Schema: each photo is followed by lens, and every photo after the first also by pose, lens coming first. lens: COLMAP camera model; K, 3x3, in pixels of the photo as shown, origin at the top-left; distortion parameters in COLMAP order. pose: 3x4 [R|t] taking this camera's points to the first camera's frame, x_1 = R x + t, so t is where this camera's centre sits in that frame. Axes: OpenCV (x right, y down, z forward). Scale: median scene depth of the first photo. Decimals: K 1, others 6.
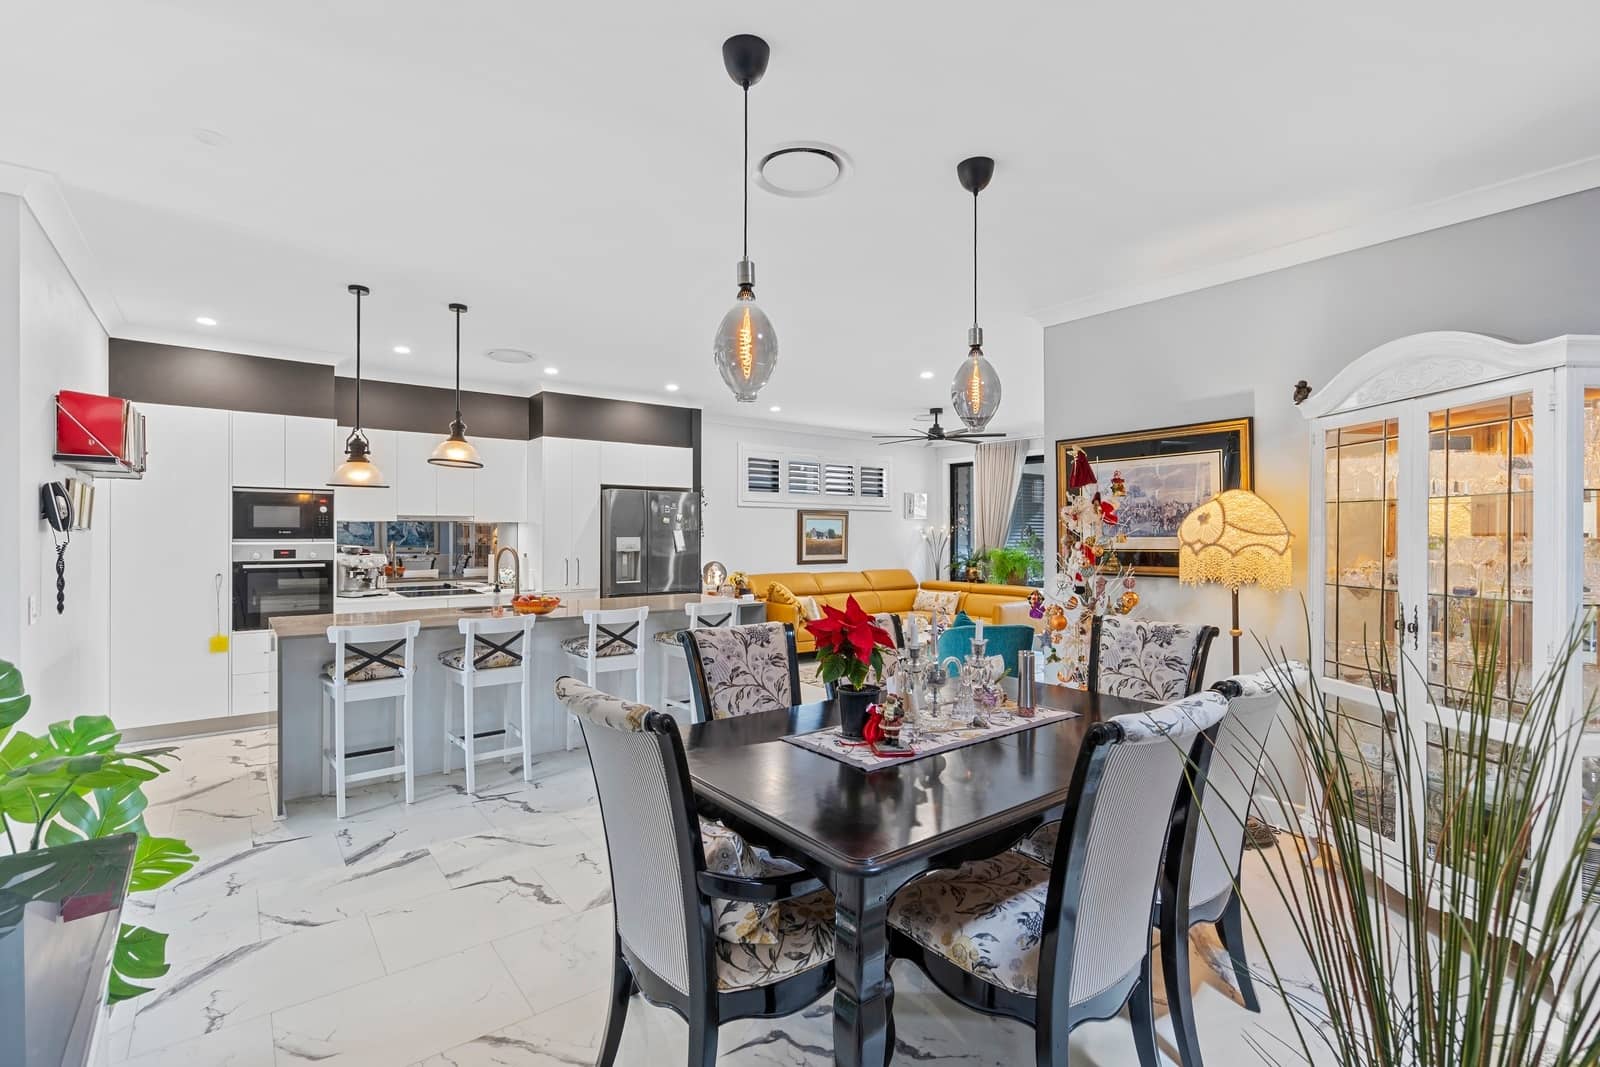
lens RADIAL K [[723.2, 0, 800.0], [0, 723.2, 533.5], [0, 0, 1]] dist [-0.028168, -0.000011]
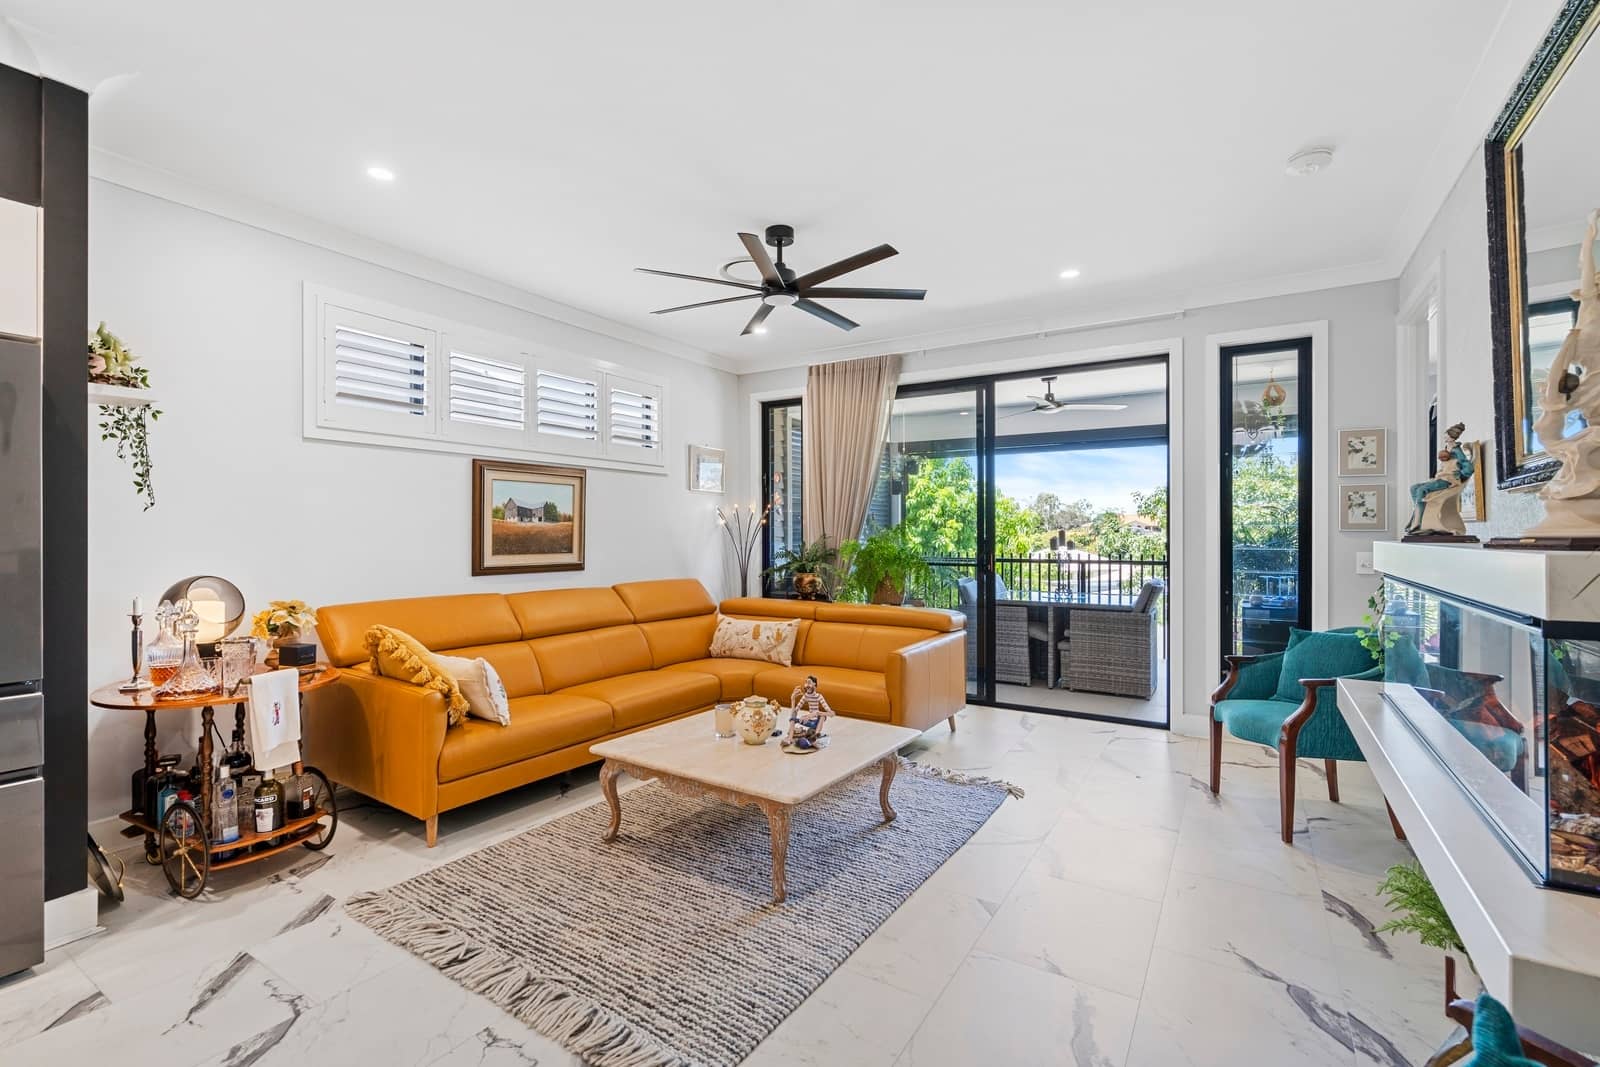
lens RADIAL K [[728.3, 0, 778.7], [0, 728.3, 534.4], [0, 0, 1]] dist [0.001483, 0.000195]
pose [[0.952452, -0.002642, 0.304679, 0.047884], [0.001739, 0.999993, 0.003234, 0.017138], [-0.304685, -0.002551, 0.952450, 0.562959]]
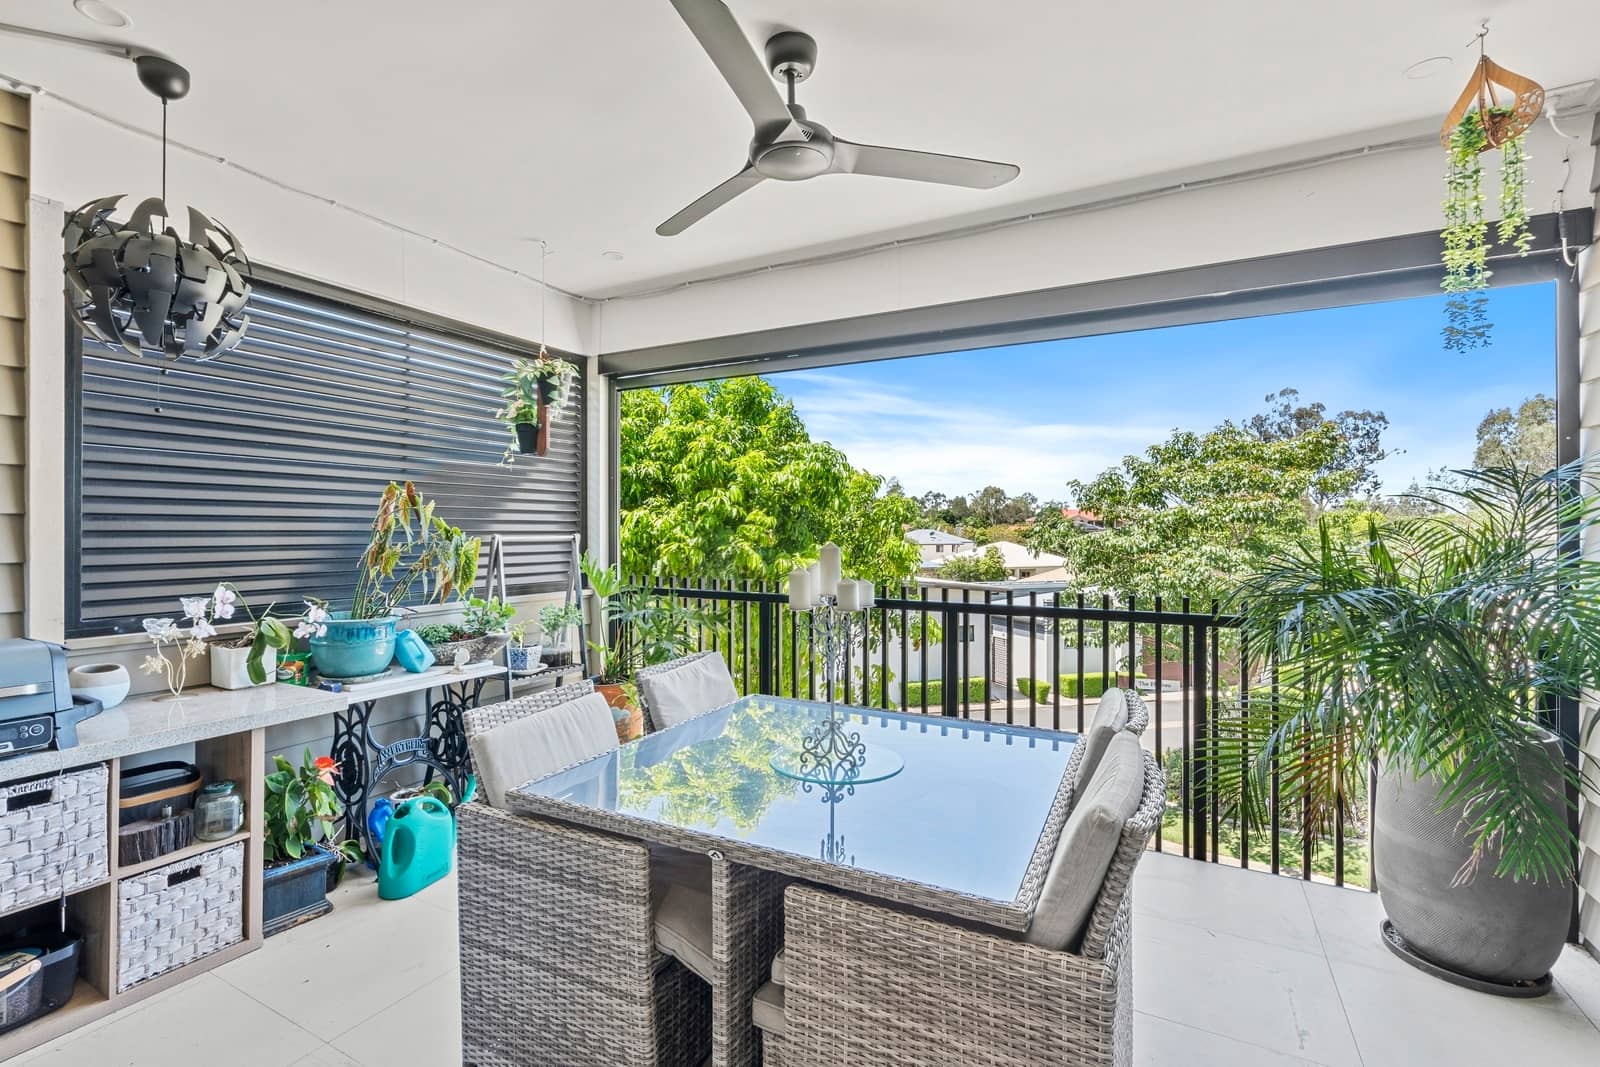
lens RADIAL K [[723.2, 0, 800.0], [0, 723.2, 533.5], [0, 0, 1]] dist [-0.028168, -0.000011]
pose [[0.922421, 0.001623, 0.386183, 0.527784], [-0.007247, 0.999888, 0.013107, 0.009258], [-0.386119, -0.014889, 0.922329, 1.055358]]
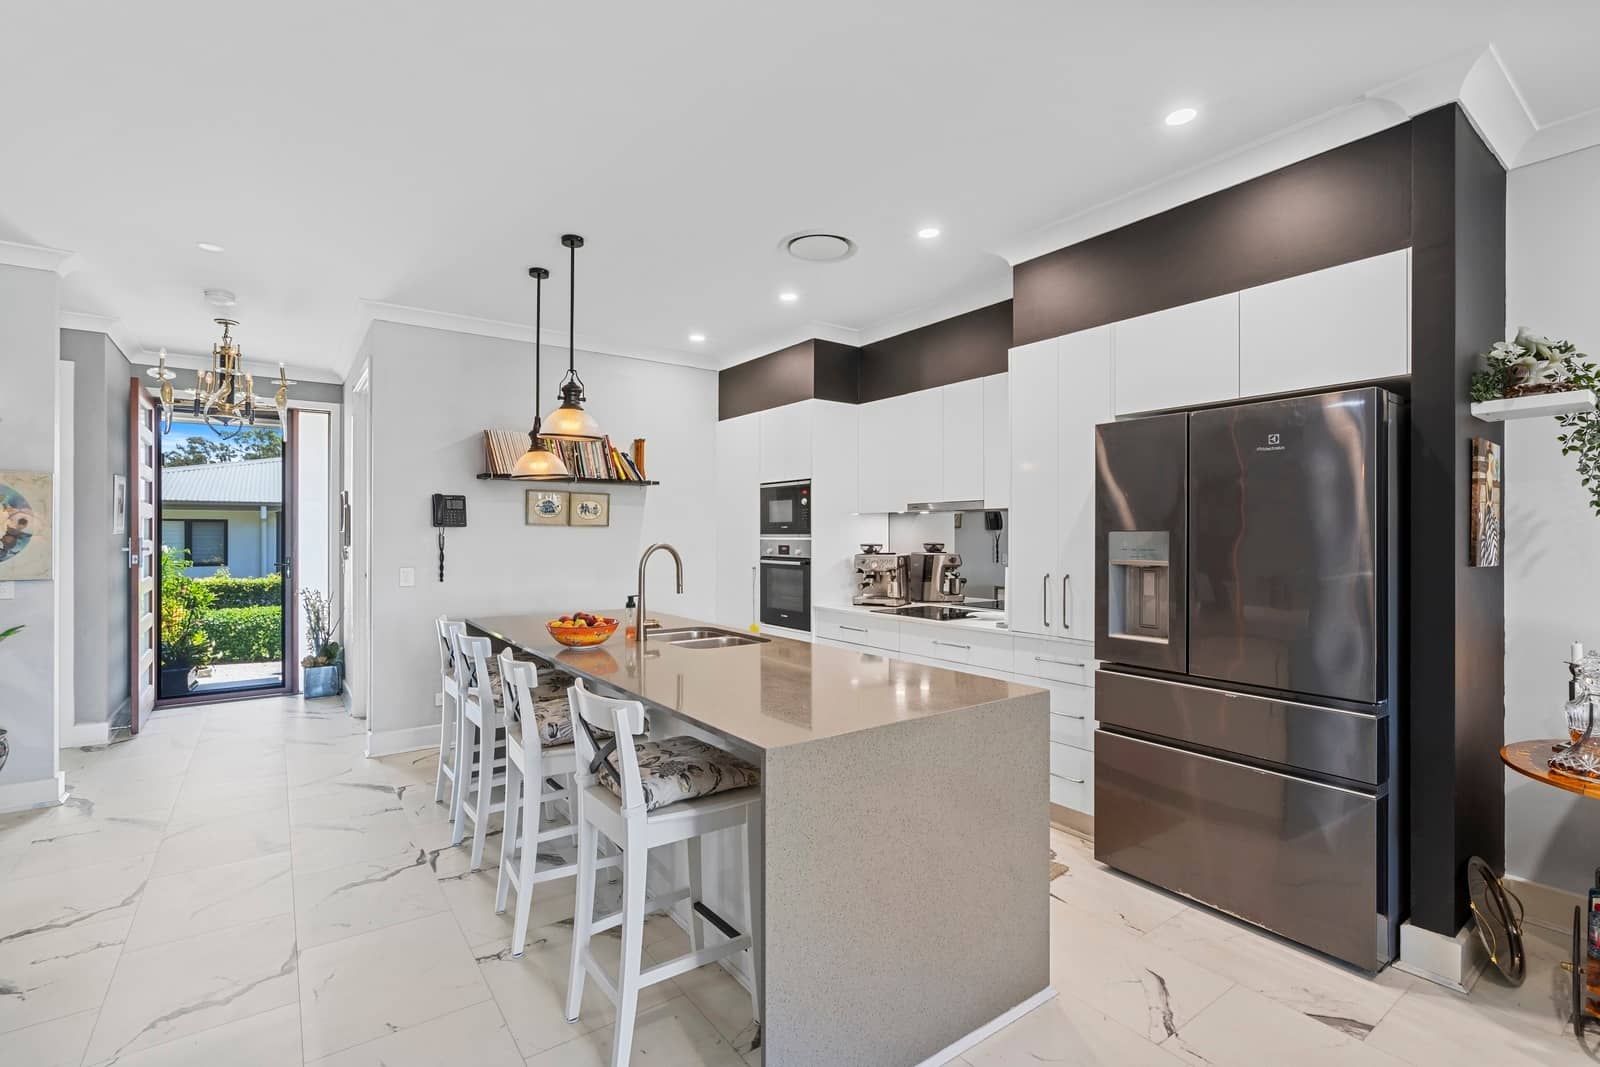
lens RADIAL K [[753.8, 0, 822.7], [0, 753.8, 531.5], [0, 0, 1]] dist [-0.000327, 0.000196]
pose [[-0.073184, 0.003140, -0.997313, 0.178695], [0.008246, 0.999963, 0.002543, 0.001096], [0.997284, -0.008037, -0.073208, 0.708171]]
